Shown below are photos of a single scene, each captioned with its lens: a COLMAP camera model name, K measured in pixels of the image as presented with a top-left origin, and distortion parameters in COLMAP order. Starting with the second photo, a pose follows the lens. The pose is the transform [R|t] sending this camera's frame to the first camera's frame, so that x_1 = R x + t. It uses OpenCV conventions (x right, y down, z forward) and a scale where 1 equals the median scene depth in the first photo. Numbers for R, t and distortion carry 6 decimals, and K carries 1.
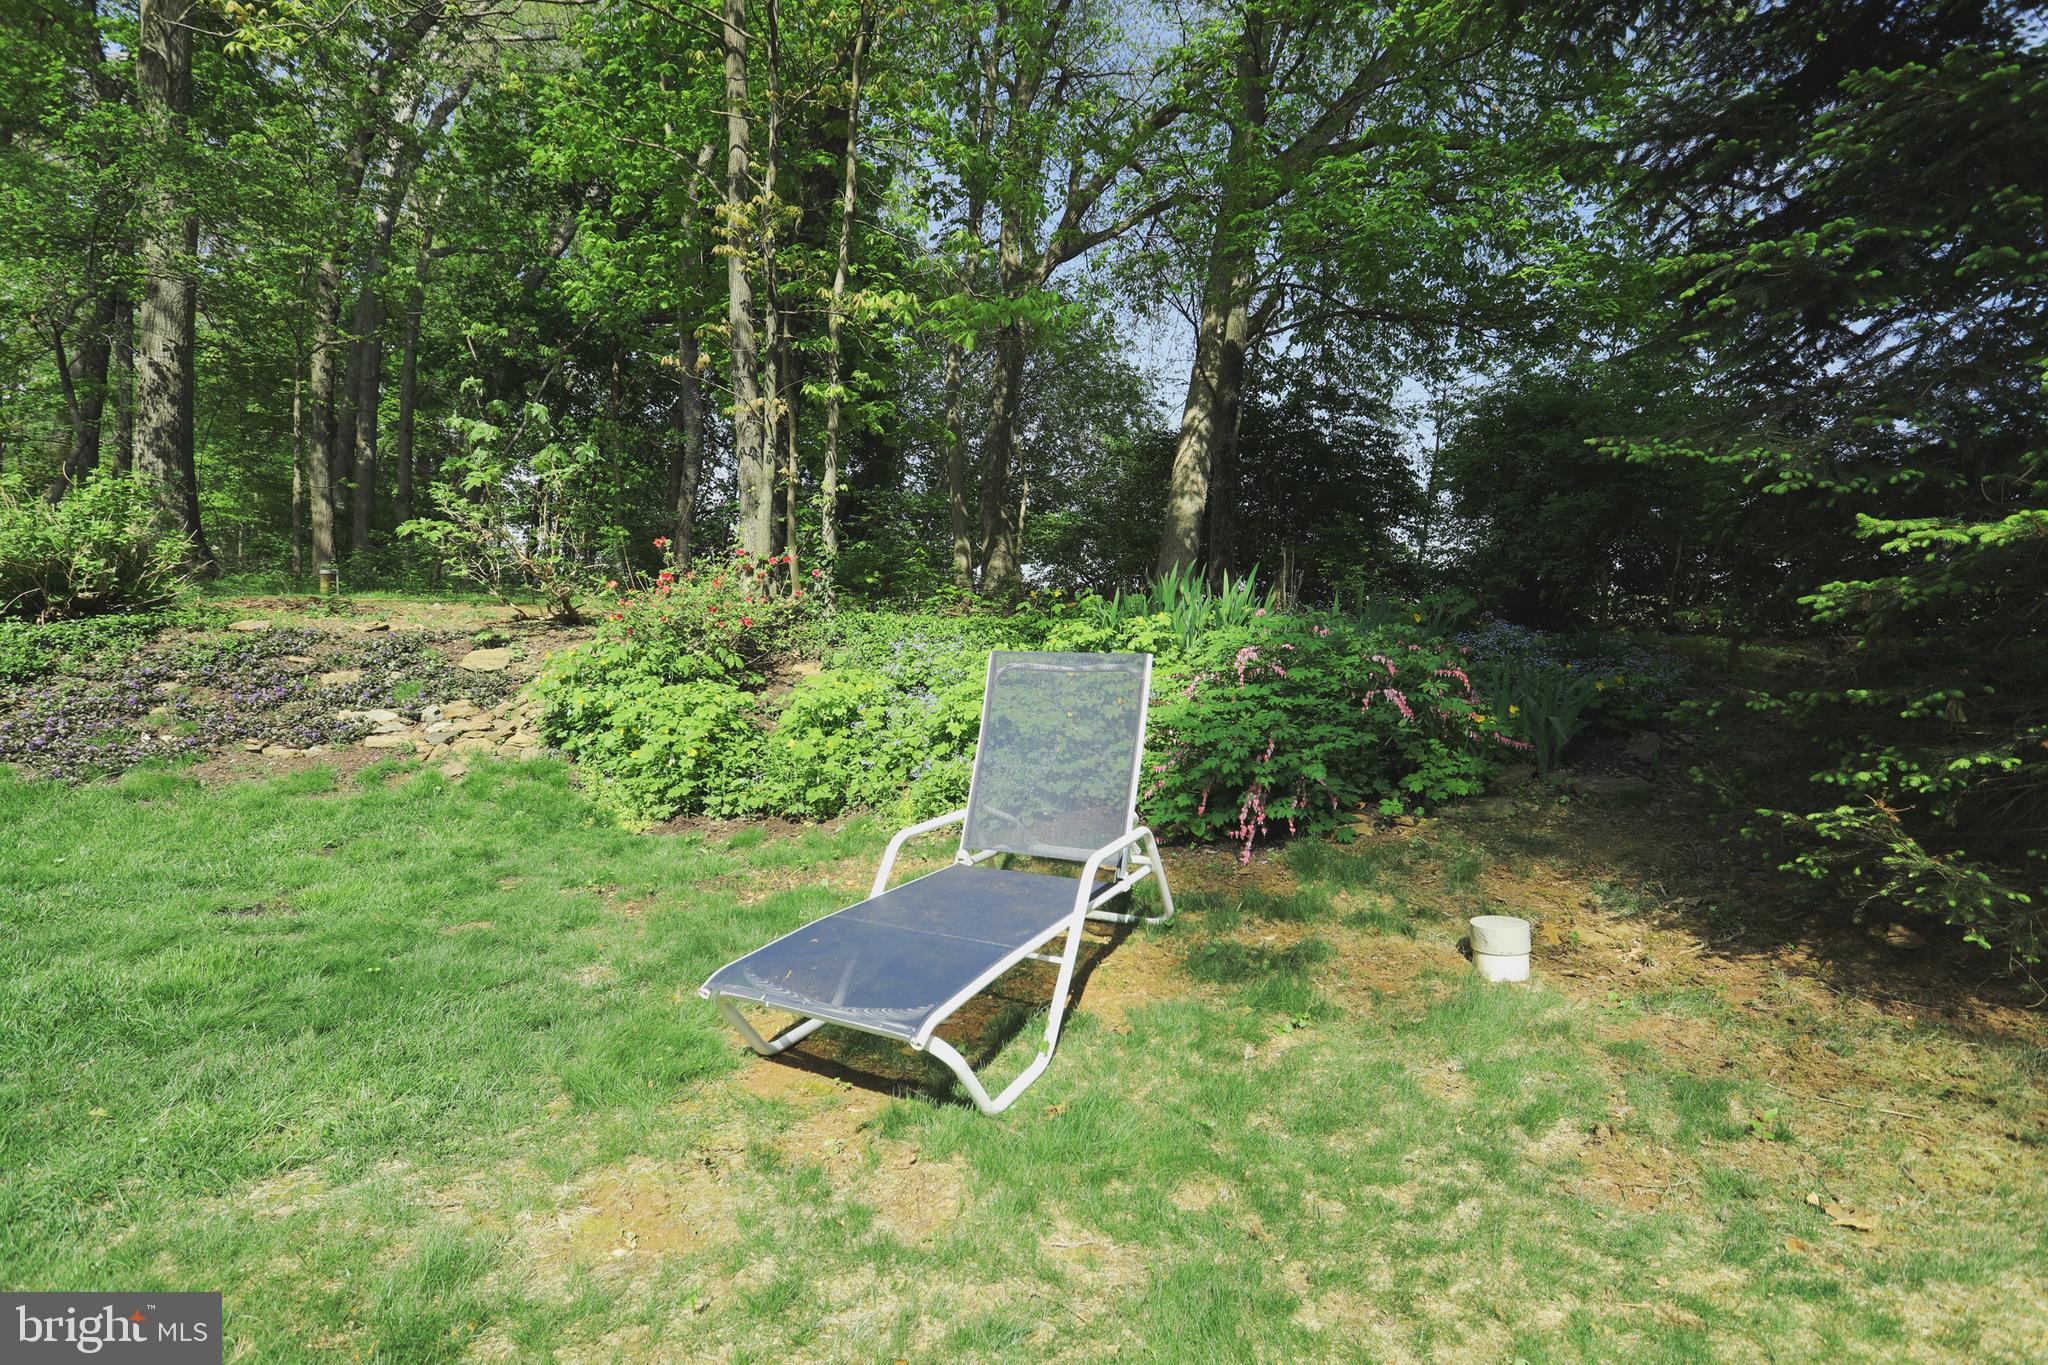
lens RADIAL K [[1026.4, 0, 1024.7], [0, 1026.4, 679.1], [0, 0, 1]] dist [-0.004428, 0.000885]
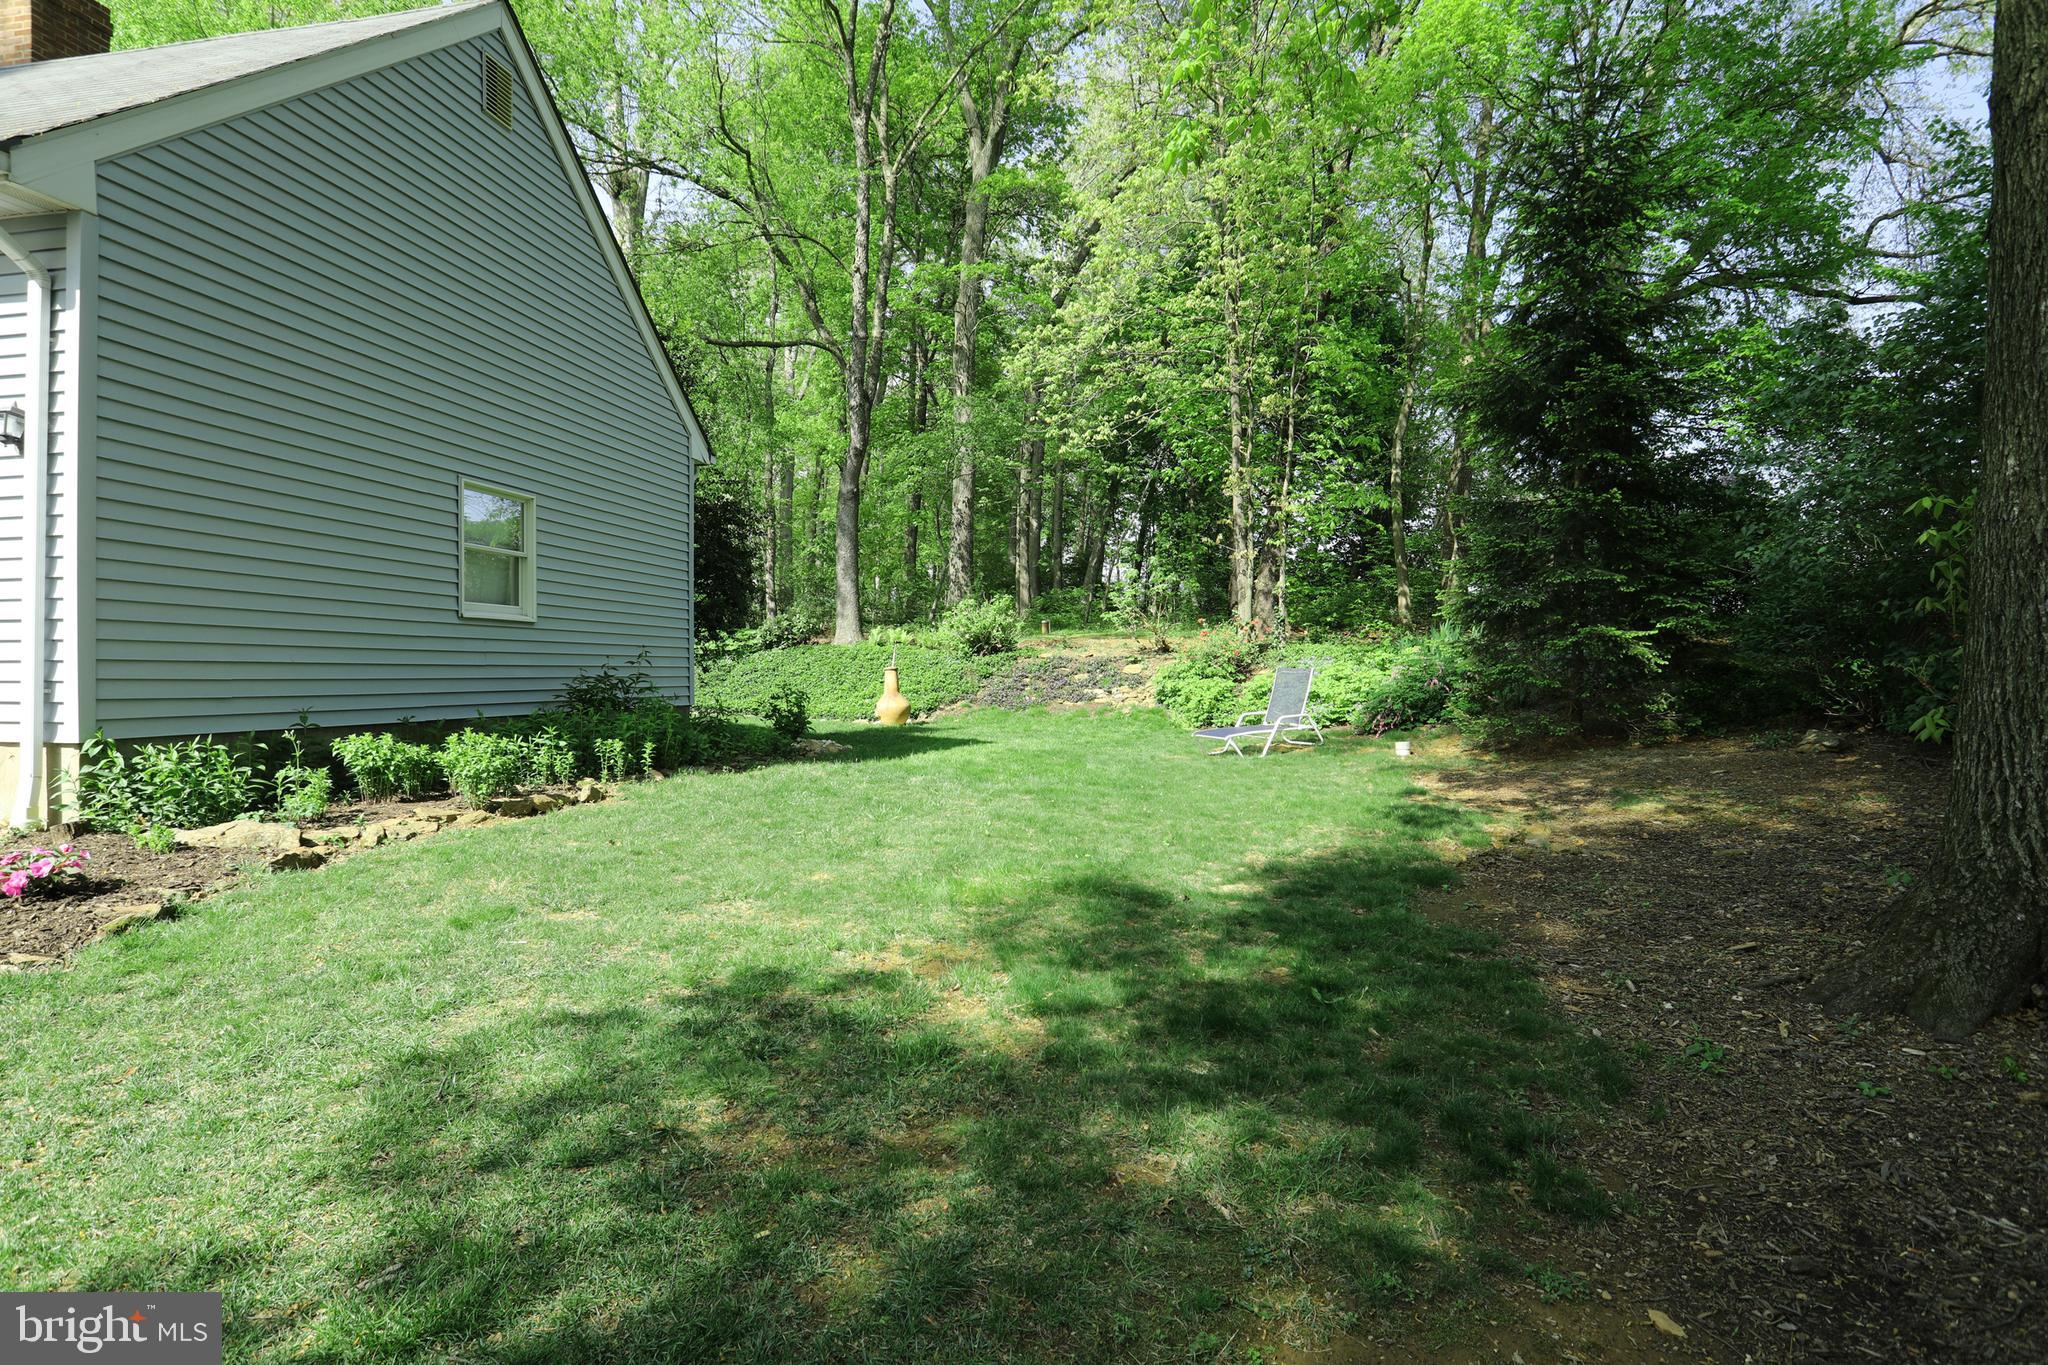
lens RADIAL K [[1106.9, 0, 1024.3], [0, 1106.9, 680.9], [0, 0, 1]] dist [-0.004647, -0.000039]
pose [[0.858534, 0.001457, -0.512755, 0.603306], [-0.002392, 0.999996, -0.001164, 0.012784], [0.512751, 0.002226, 0.858534, -1.400559]]
